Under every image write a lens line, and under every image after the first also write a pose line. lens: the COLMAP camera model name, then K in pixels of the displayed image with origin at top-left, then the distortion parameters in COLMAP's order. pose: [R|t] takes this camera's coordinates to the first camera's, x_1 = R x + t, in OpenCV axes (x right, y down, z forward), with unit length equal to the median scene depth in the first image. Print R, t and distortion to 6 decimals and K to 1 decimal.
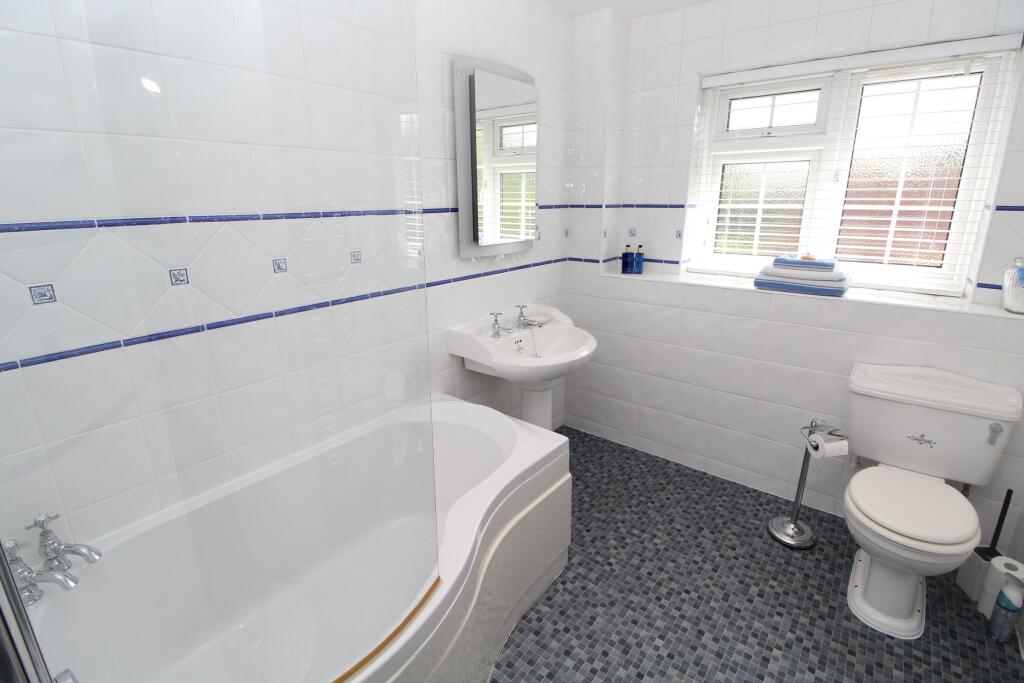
lens RADIAL K [[479.1, 0, 509.6], [0, 479.1, 341.7], [0, 0, 1]] dist [-0.000725, -0.005244]
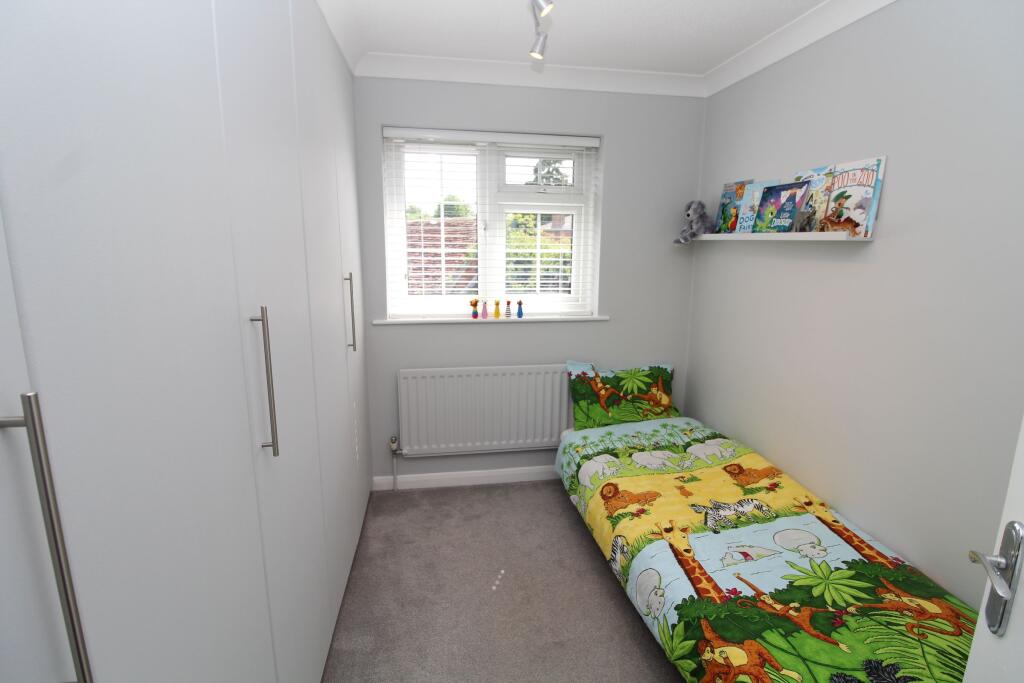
lens RADIAL K [[479.1, 0, 509.4], [0, 479.1, 337.2], [0, 0, 1]] dist [-0.000725, -0.005244]
pose [[0.640537, -0.142153, 0.754655, -0.240051], [0.212545, 0.977144, 0.003659, -0.057233], [-0.737927, 0.158055, 0.656111, 0.191365]]
